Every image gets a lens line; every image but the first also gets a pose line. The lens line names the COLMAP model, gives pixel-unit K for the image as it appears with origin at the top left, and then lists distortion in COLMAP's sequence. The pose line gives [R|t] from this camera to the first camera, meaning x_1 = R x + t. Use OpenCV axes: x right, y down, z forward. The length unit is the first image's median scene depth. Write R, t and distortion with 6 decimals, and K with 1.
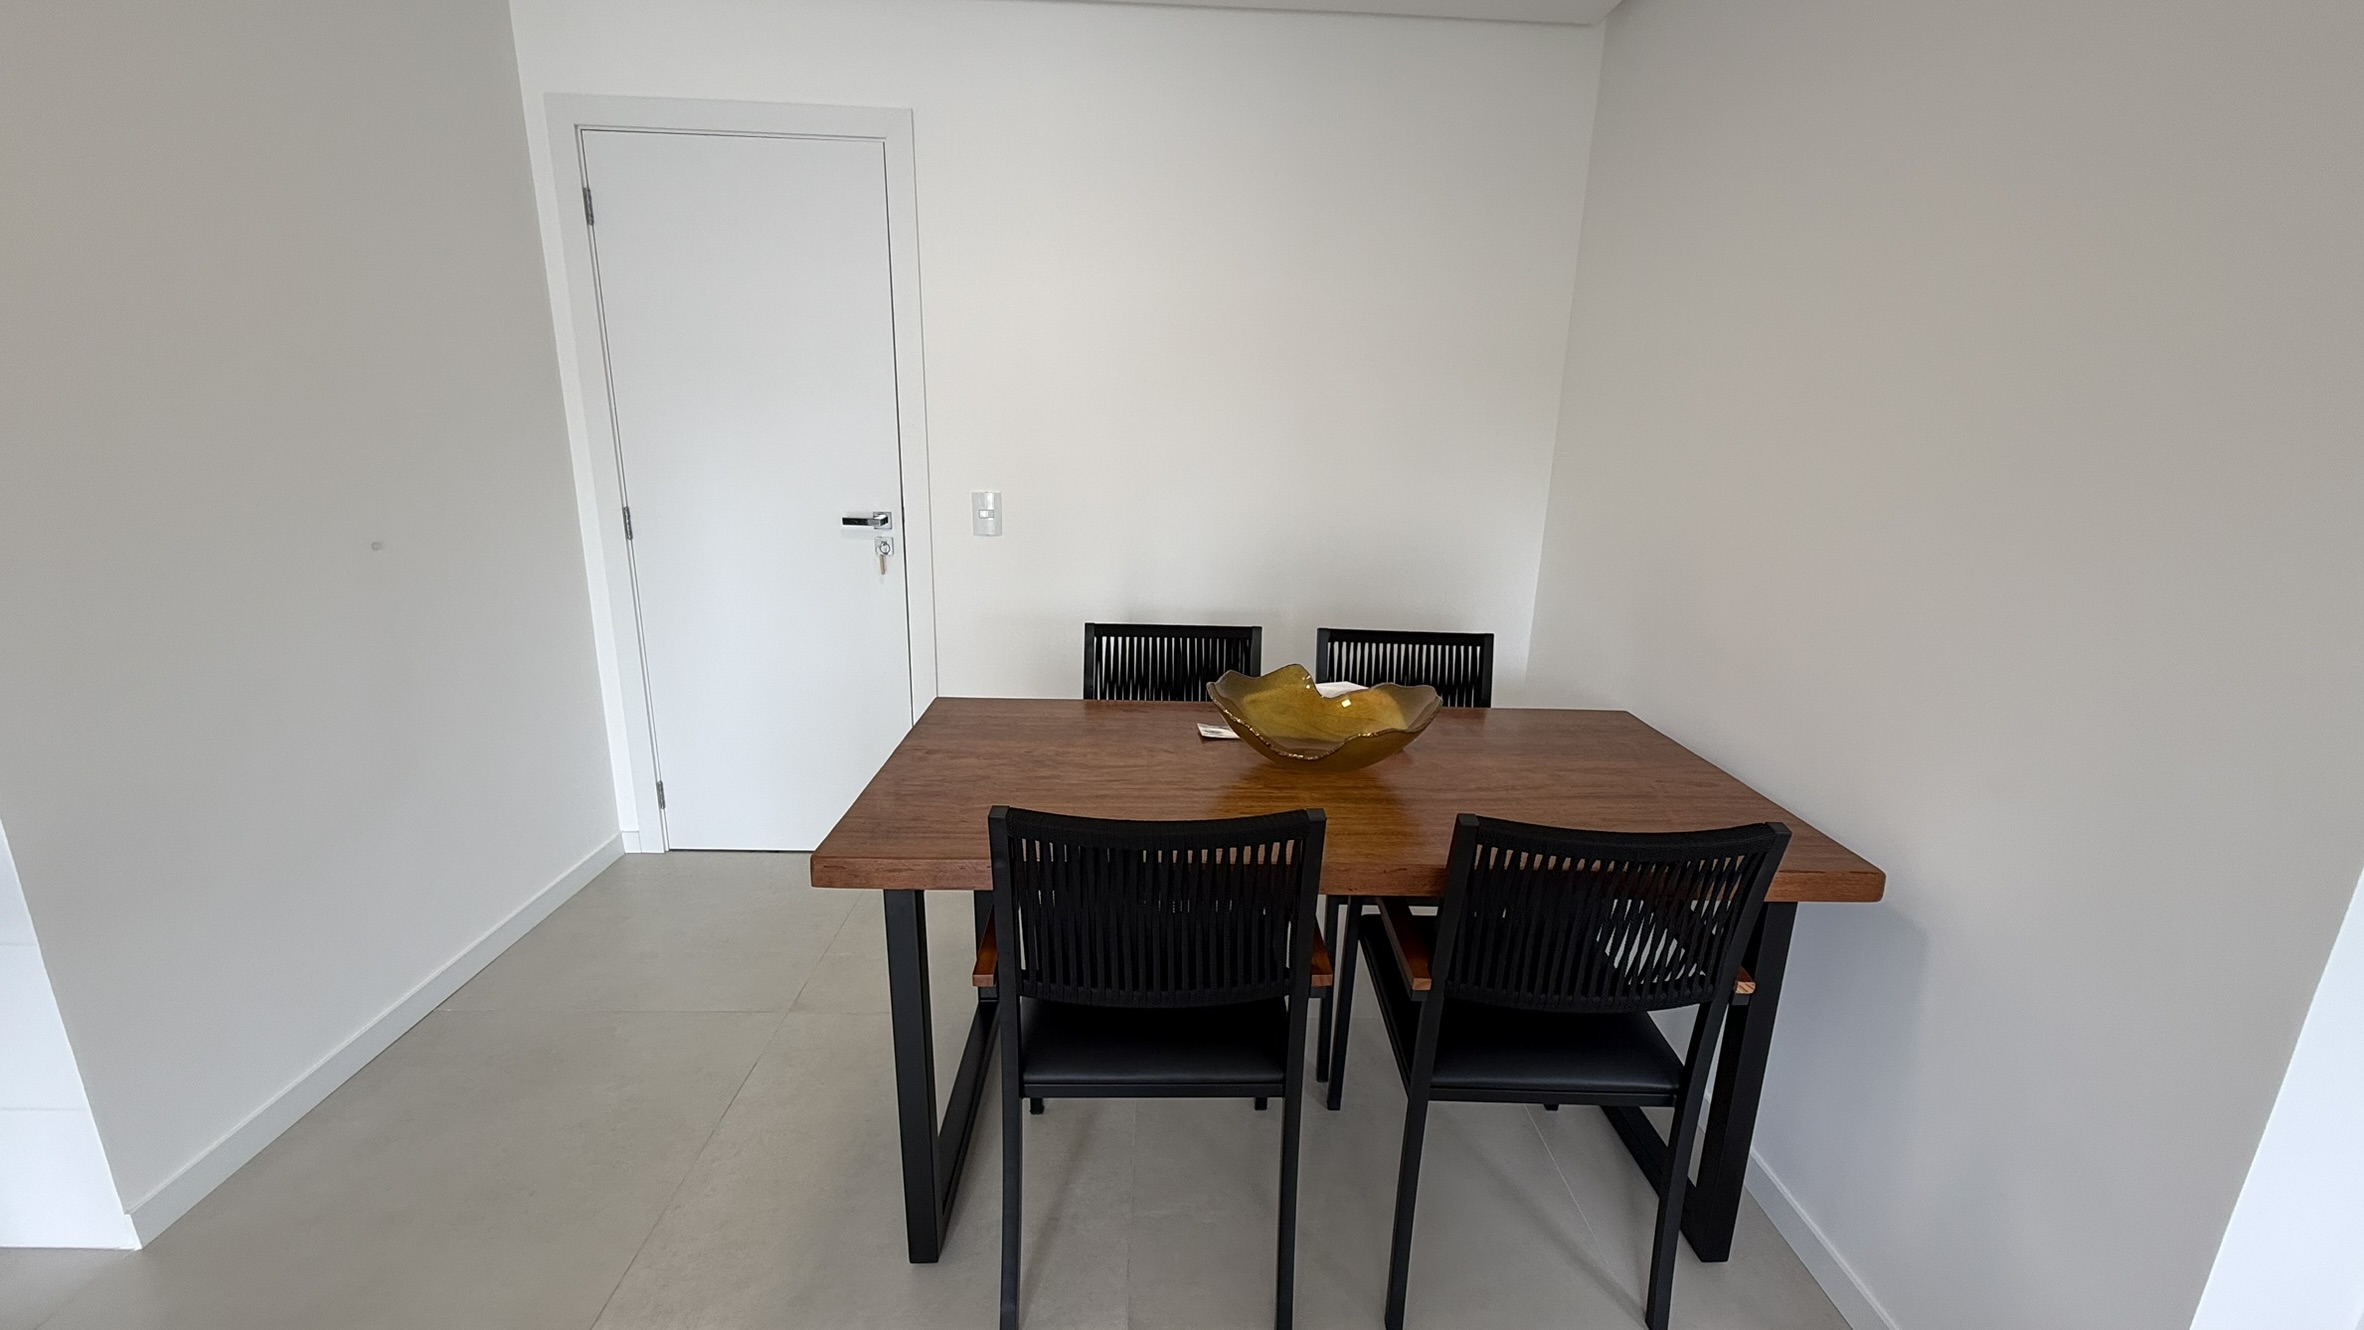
lens RADIAL K [[949.9, 0, 1182.0], [0, 949.9, 665.0], [0, 0, 1]] dist [0.002085, -0.000271]
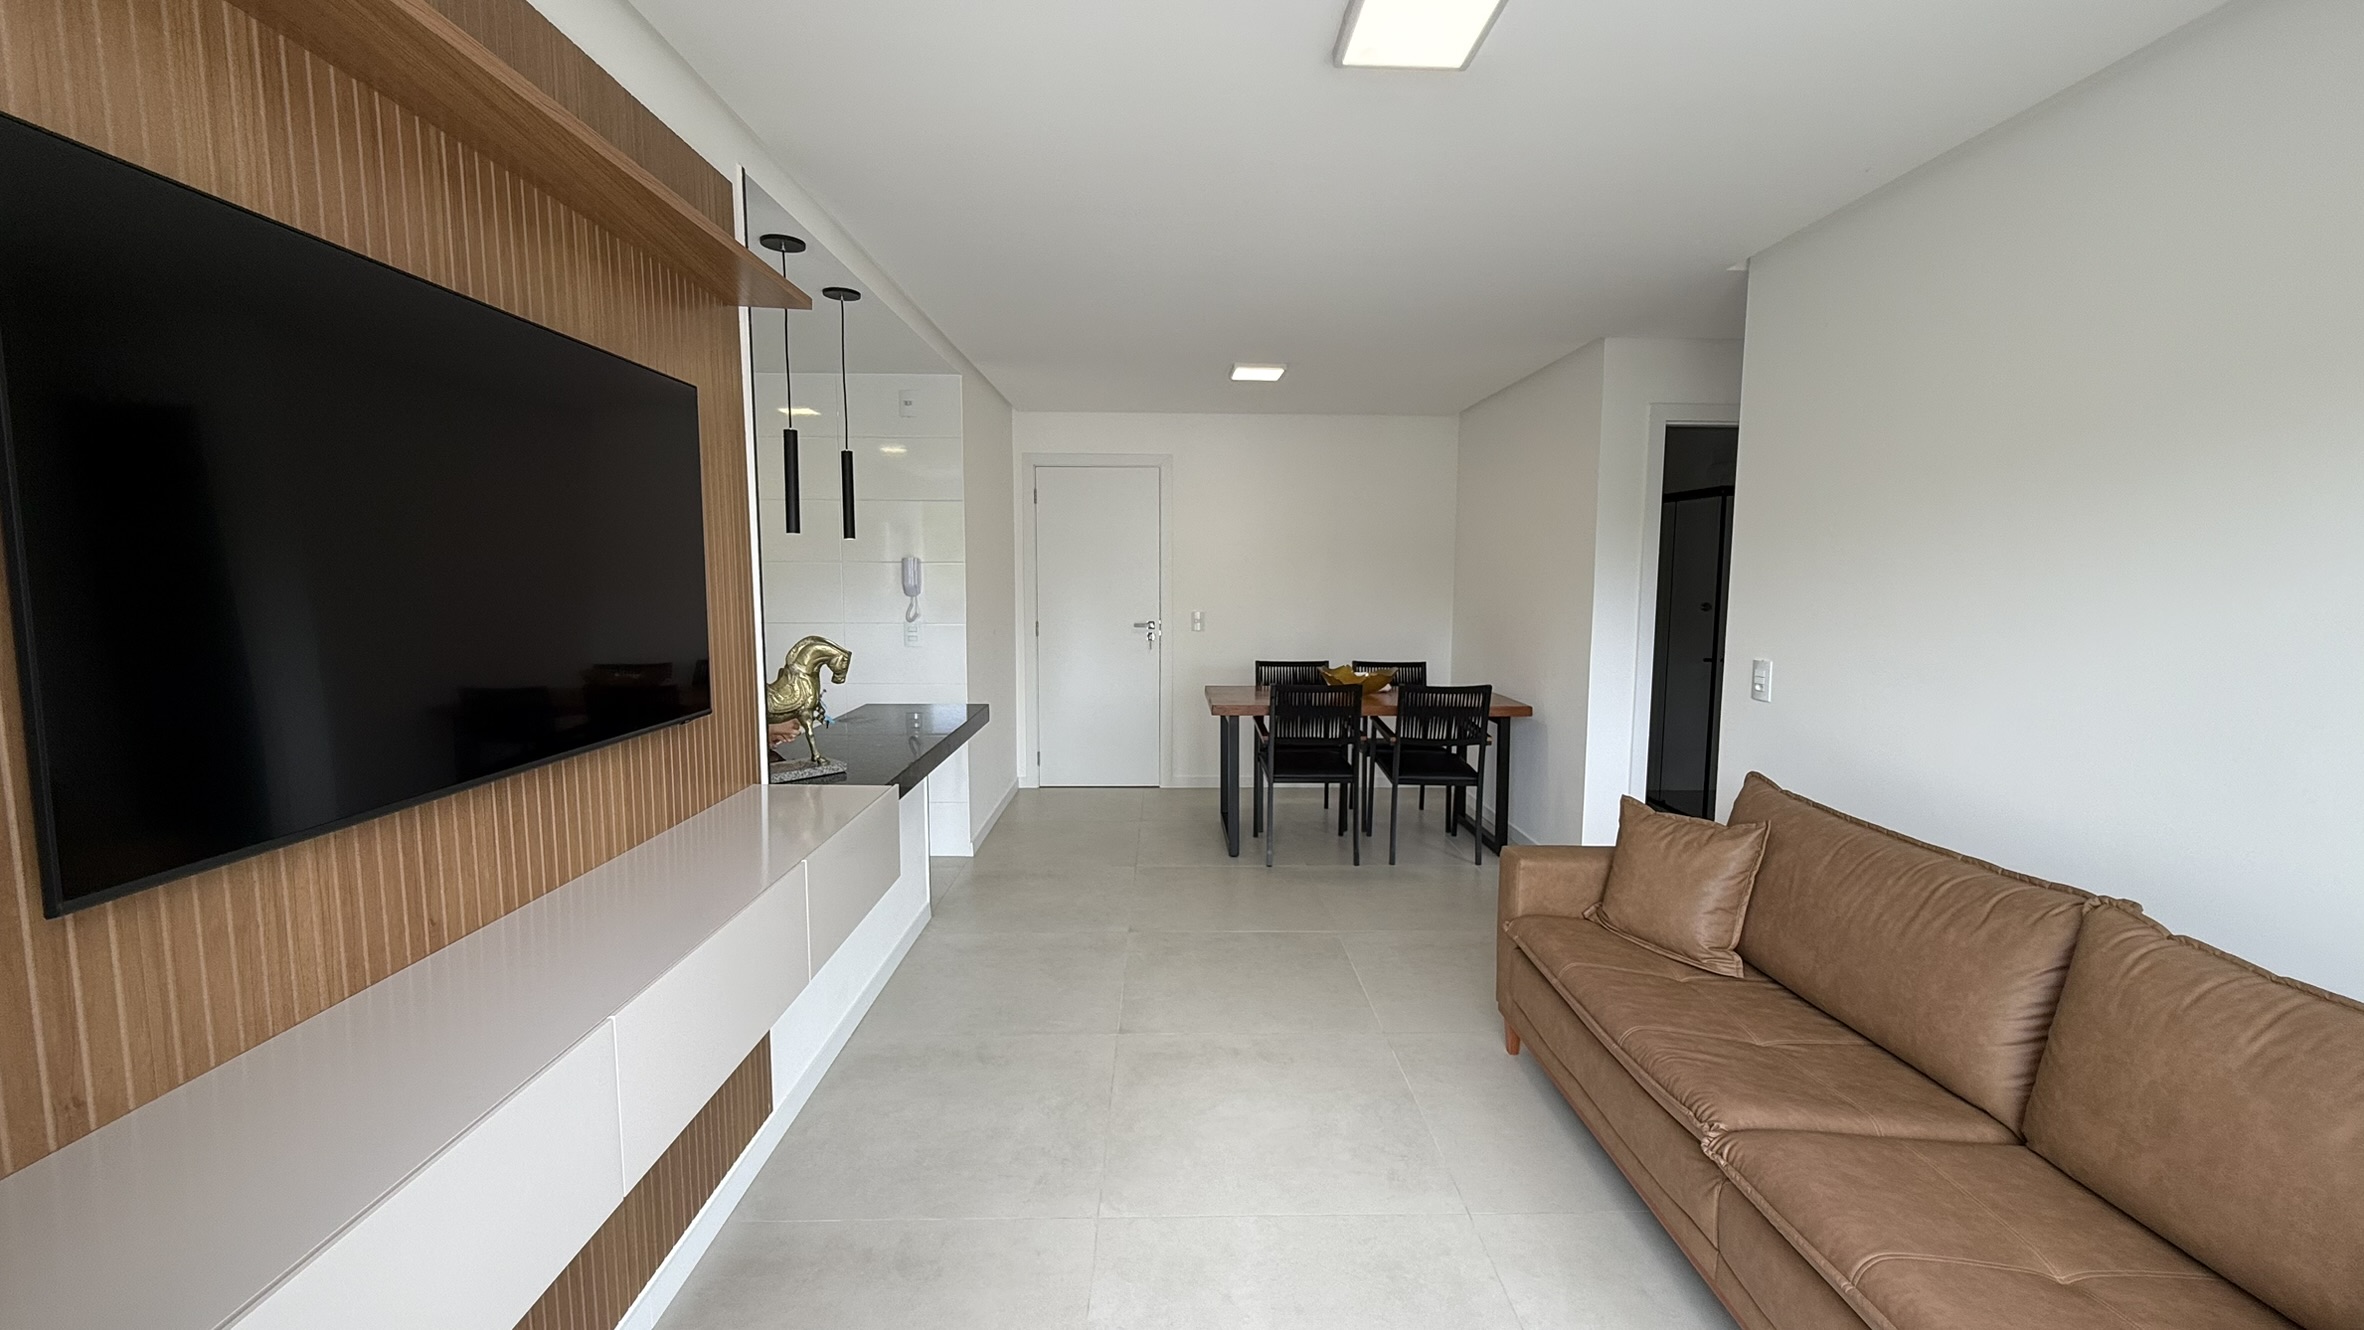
lens RADIAL K [[949.9, 0, 1182.0], [0, 949.9, 665.0], [0, 0, 1]] dist [0.002085, -0.000271]
pose [[0.999715, -0.021898, -0.009506, -0.263431], [0.020133, 0.987362, -0.157198, 0.338224], [0.012828, 0.156962, 0.987521, -1.366443]]
